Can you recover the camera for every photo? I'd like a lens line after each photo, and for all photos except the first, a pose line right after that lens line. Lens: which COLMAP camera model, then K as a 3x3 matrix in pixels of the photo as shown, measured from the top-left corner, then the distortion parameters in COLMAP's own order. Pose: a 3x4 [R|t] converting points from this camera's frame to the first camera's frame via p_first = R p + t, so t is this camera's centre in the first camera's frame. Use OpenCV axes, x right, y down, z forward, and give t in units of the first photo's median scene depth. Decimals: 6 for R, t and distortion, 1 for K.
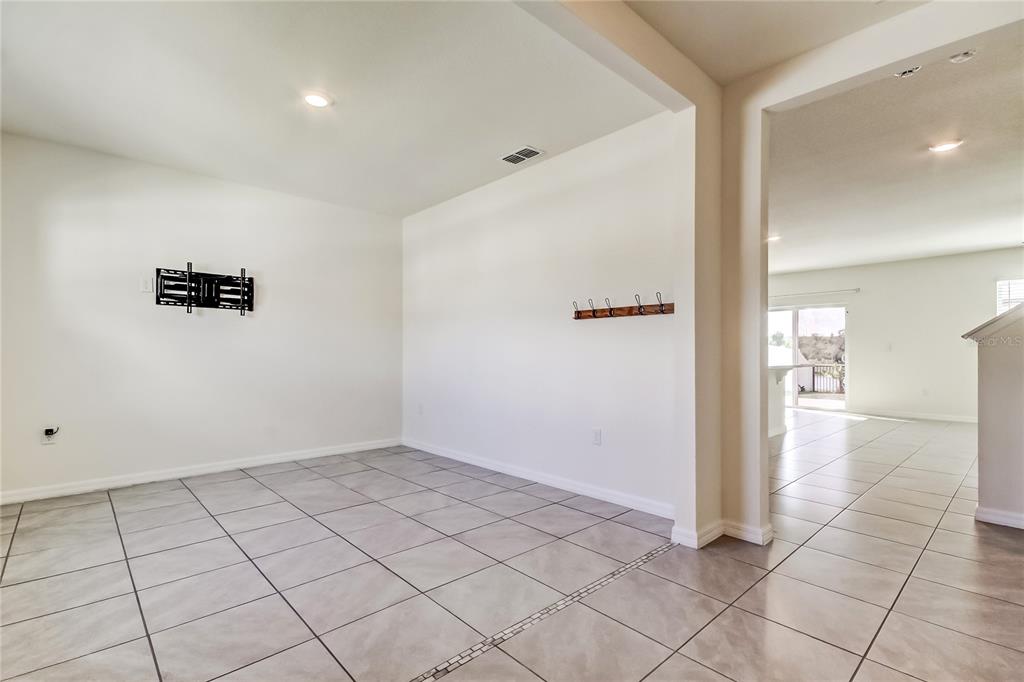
lens RADIAL K [[483.1, 0, 512.6], [0, 483.1, 344.4], [0, 0, 1]] dist [0.015656, -0.002392]
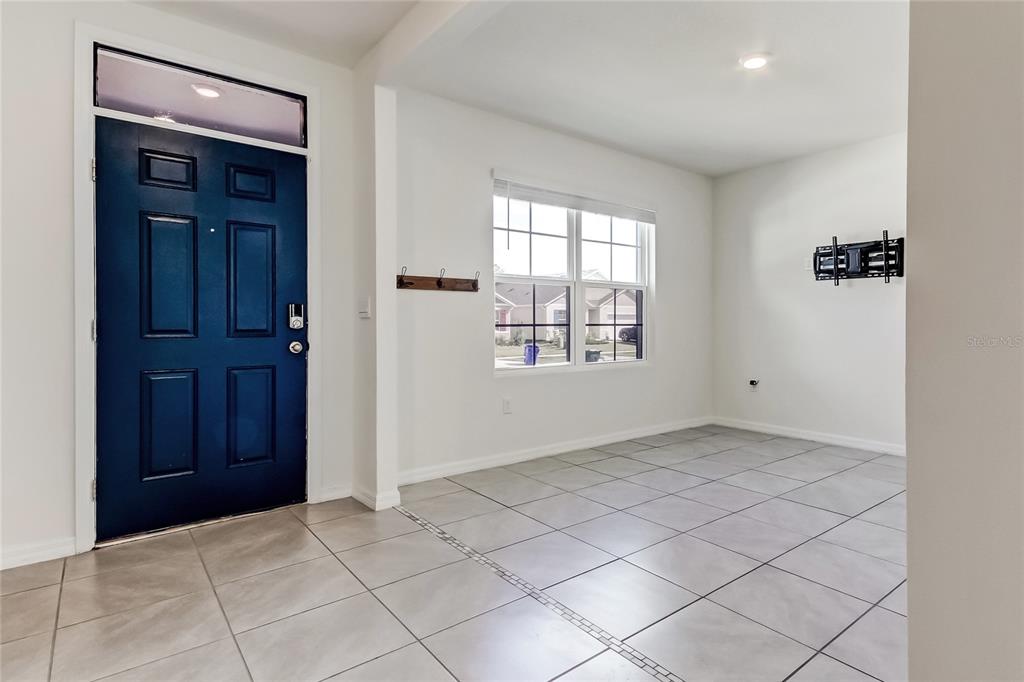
lens RADIAL K [[483.1, 0, 522.4], [0, 483.1, 321.7], [0, 0, 1]] dist [0.015656, -0.002392]
pose [[-0.046442, -0.006219, -0.998902, 0.371351], [0.014081, 0.999877, -0.006880, 0.008513], [0.998822, -0.014385, -0.046349, 0.372543]]
